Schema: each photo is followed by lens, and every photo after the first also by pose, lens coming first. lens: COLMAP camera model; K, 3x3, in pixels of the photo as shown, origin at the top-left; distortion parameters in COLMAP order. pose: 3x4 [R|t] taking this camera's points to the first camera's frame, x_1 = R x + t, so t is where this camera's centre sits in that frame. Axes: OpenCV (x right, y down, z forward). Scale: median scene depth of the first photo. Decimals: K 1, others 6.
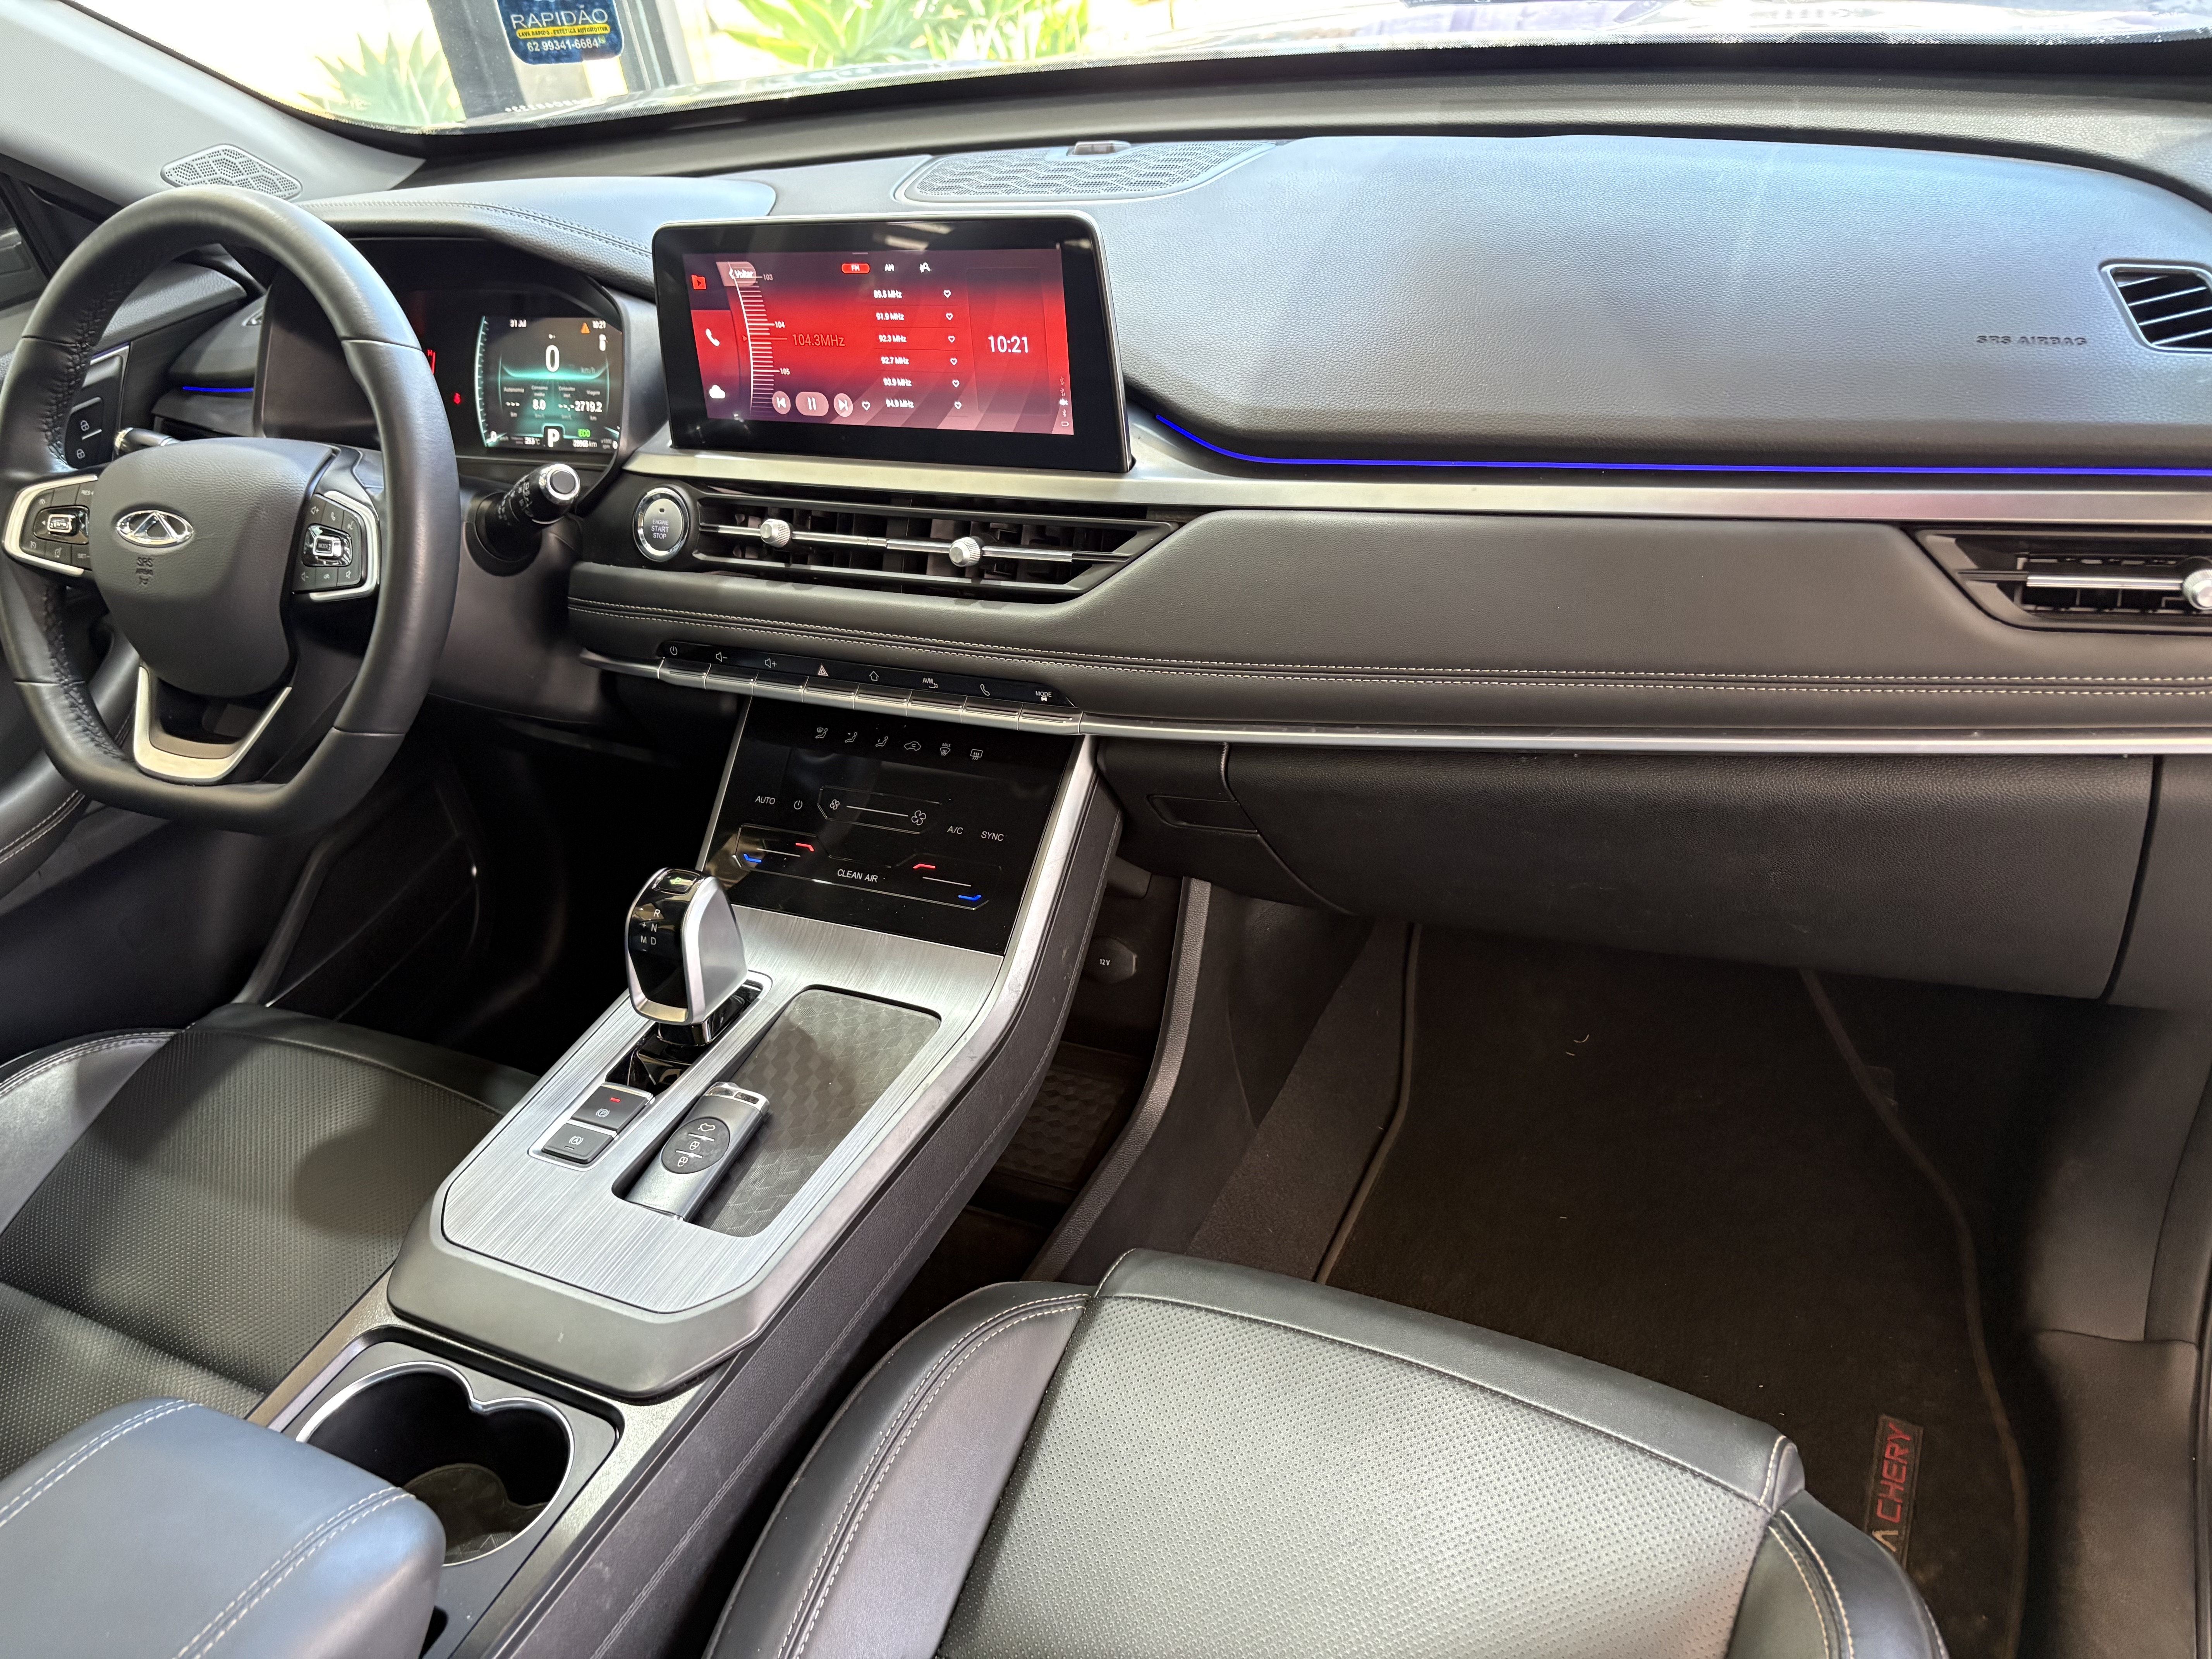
lens RADIAL K [[1675.8, 0, 1118.0], [0, 1675.8, 825.5], [0, 0, 1]] dist [0.082084, -0.104216]
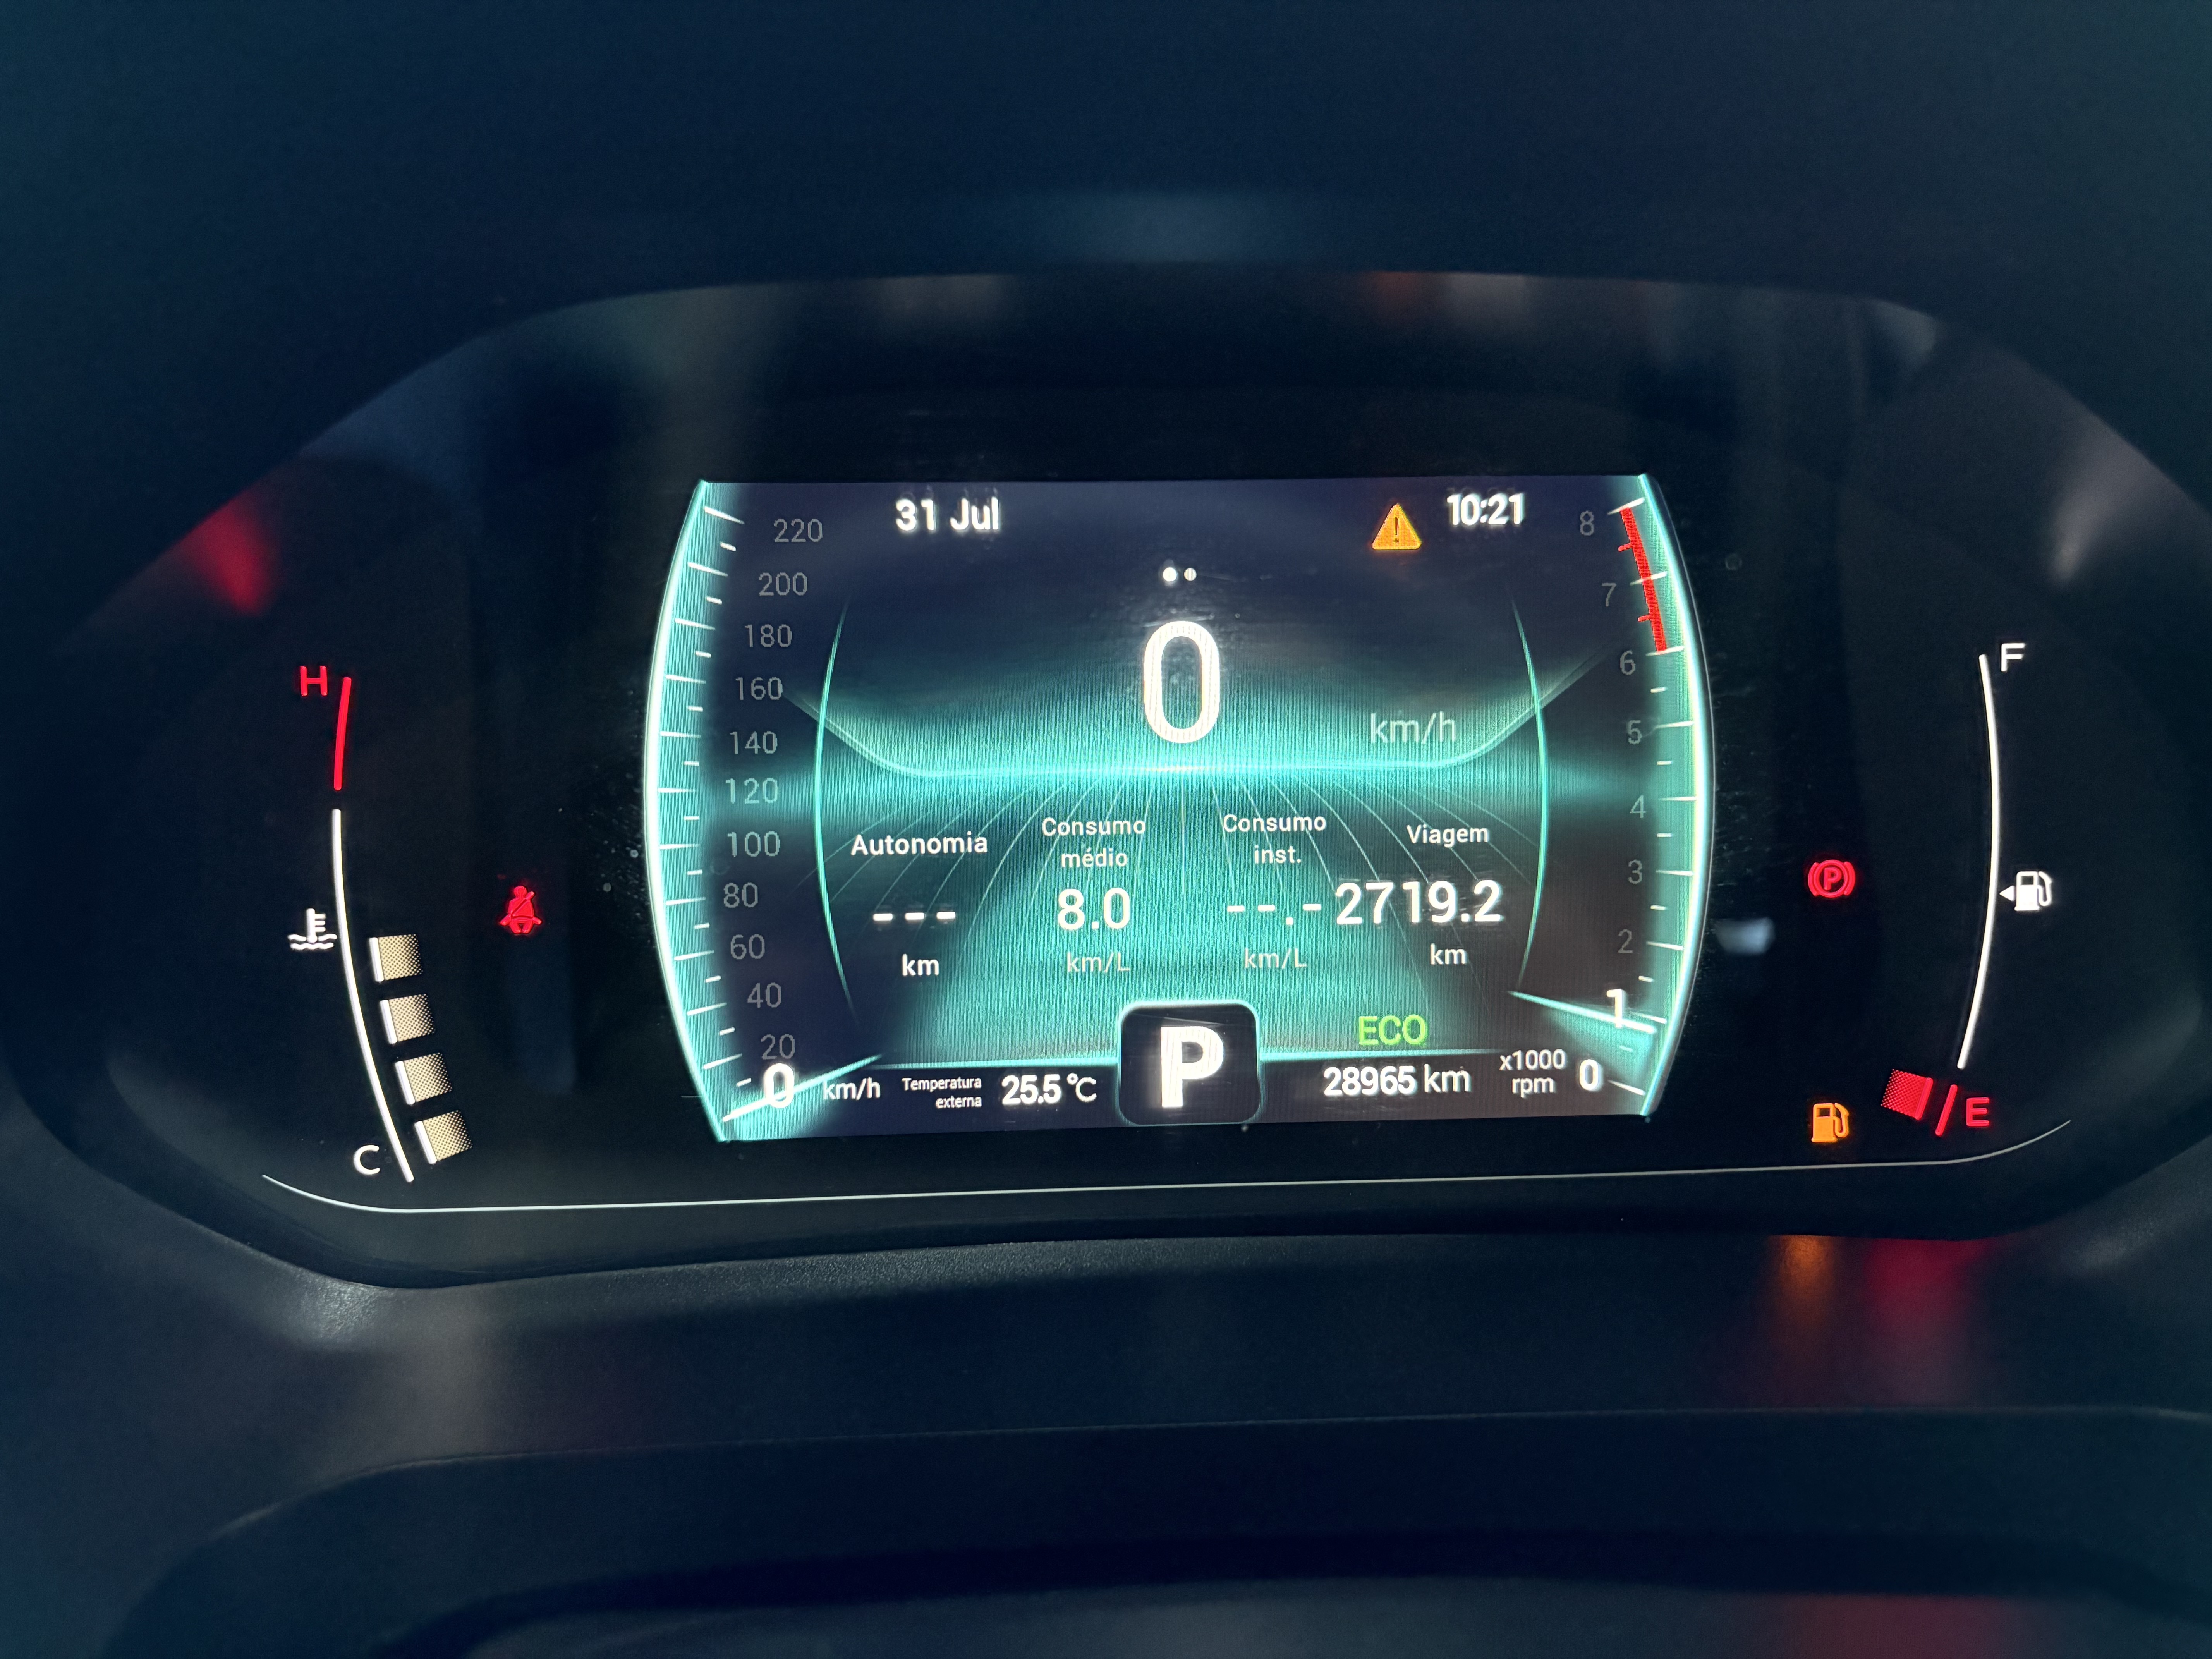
lens RADIAL K [[1675.8, 0, 1118.0], [0, 1675.8, 825.5], [0, 0, 1]] dist [0.082084, -0.104216]
pose [[0.858052, -0.121108, 0.499079, -0.436765], [0.154716, 0.987608, -0.026343, -0.253051], [-0.489704, 0.099820, 0.866156, 0.829435]]
